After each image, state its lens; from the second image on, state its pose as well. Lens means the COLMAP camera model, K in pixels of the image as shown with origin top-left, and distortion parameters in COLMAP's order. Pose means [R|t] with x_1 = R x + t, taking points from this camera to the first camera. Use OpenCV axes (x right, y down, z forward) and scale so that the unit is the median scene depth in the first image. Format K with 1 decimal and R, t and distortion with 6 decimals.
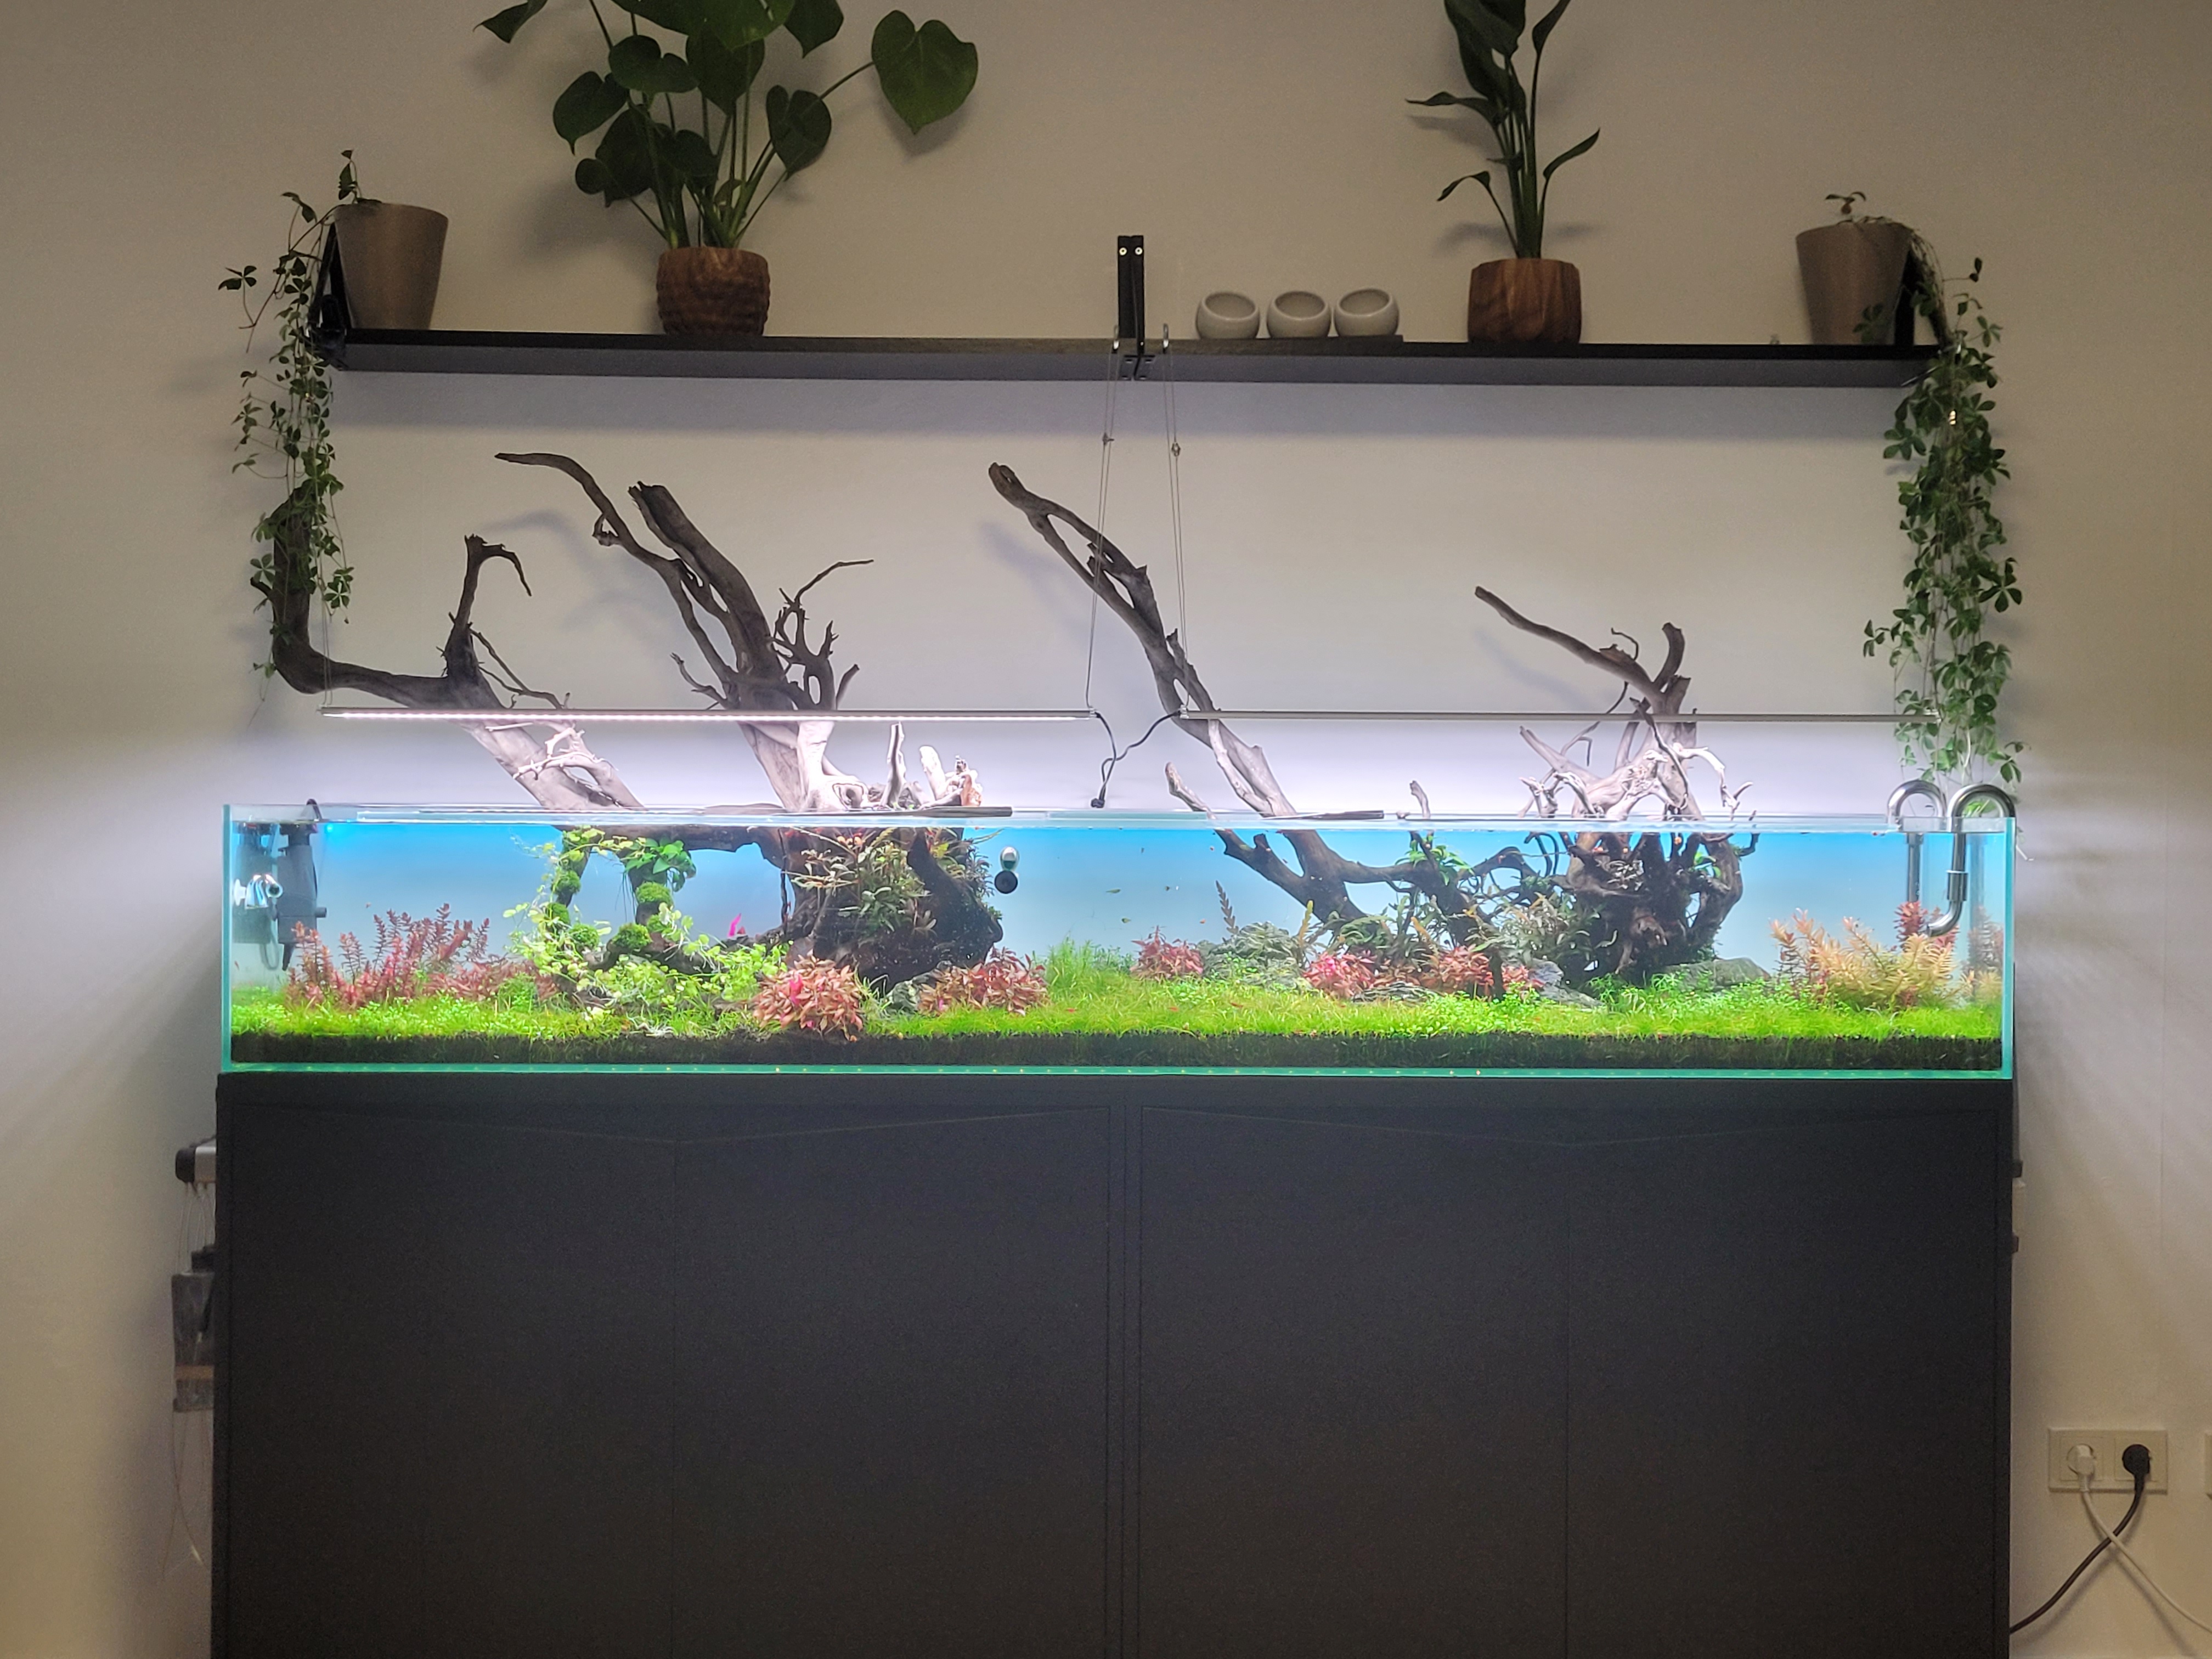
lens RADIAL K [[2520.0, 0, 1106.0], [0, 2520.0, 829.5], [0, 0, 1]] dist [0.002669, 0.034640]
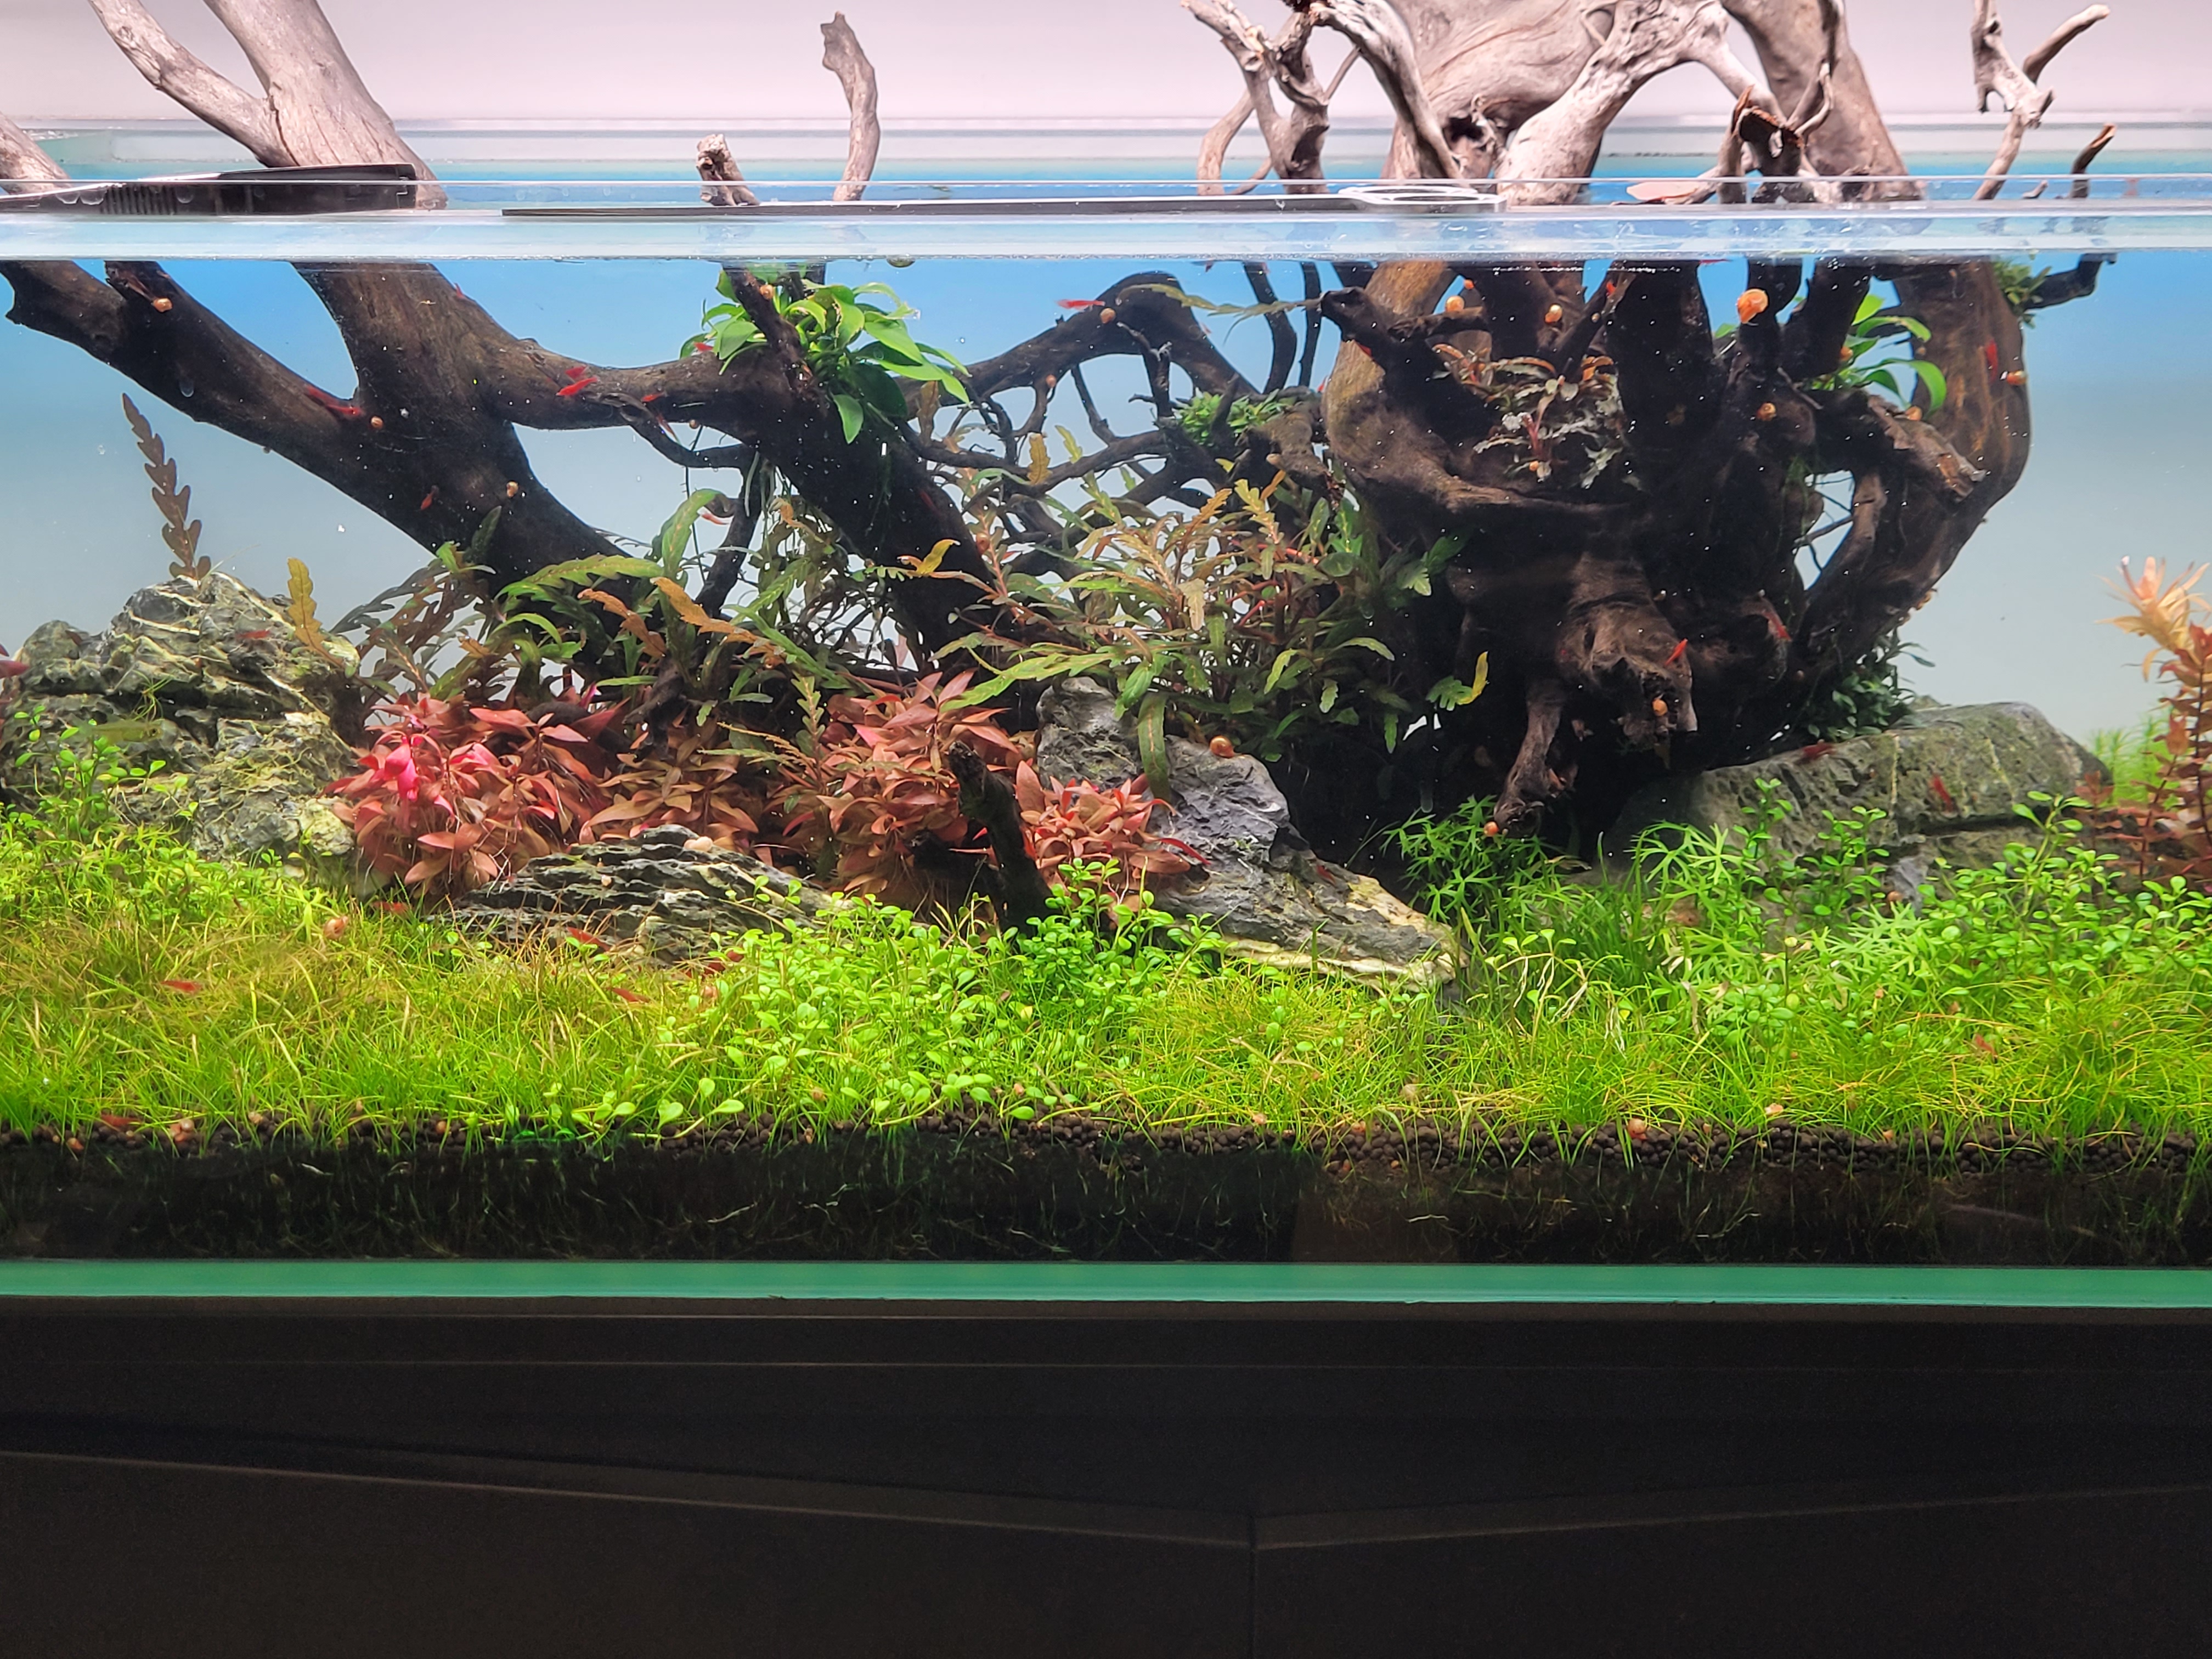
lens RADIAL K [[2520.0, 0, 1106.0], [0, 2520.0, 829.5], [0, 0, 1]] dist [0.002669, 0.034640]
pose [[0.998706, 0.003533, -0.050733, 0.173301], [0.011280, 0.957346, 0.288724, -0.014132], [0.049589, -0.288923, 0.956067, 0.744194]]
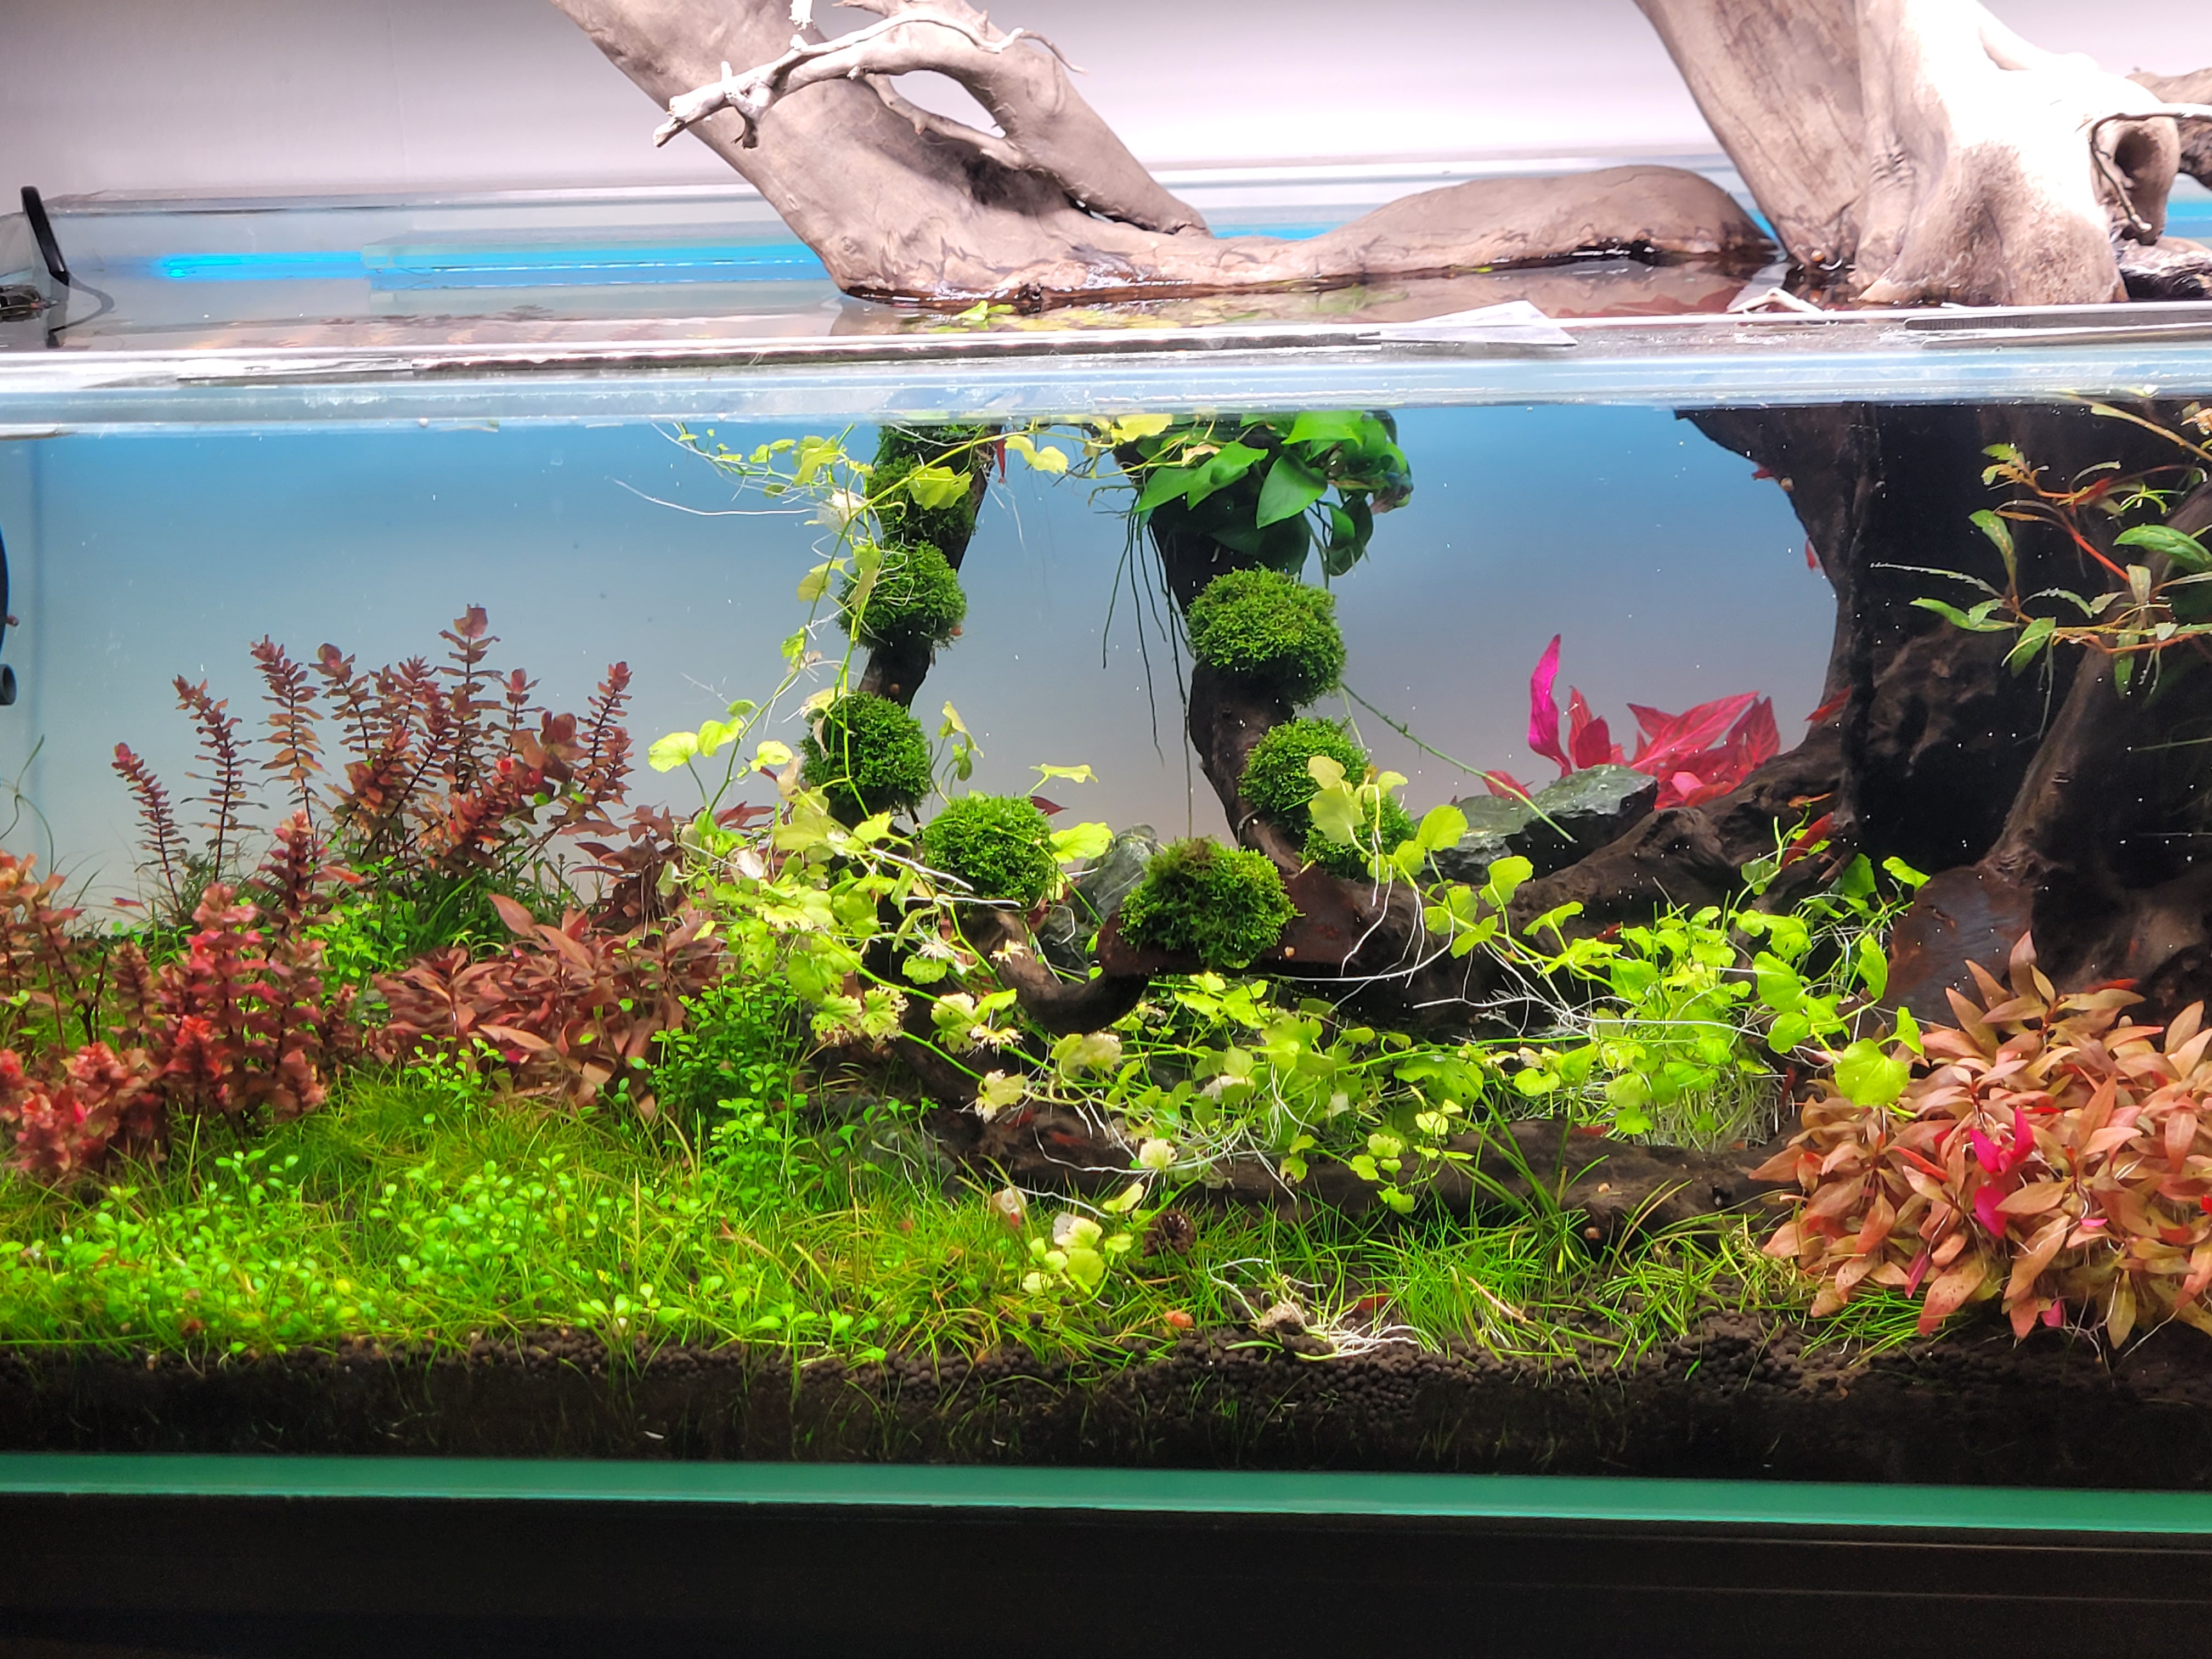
lens RADIAL K [[2520.0, 0, 1106.0], [0, 2520.0, 829.5], [0, 0, 1]] dist [0.002669, 0.034640]
pose [[0.990347, 0.008477, -0.138348, -0.158909], [0.035759, 0.948713, 0.314110, -0.030651], [0.133916, -0.316025, 0.939252, 0.757069]]
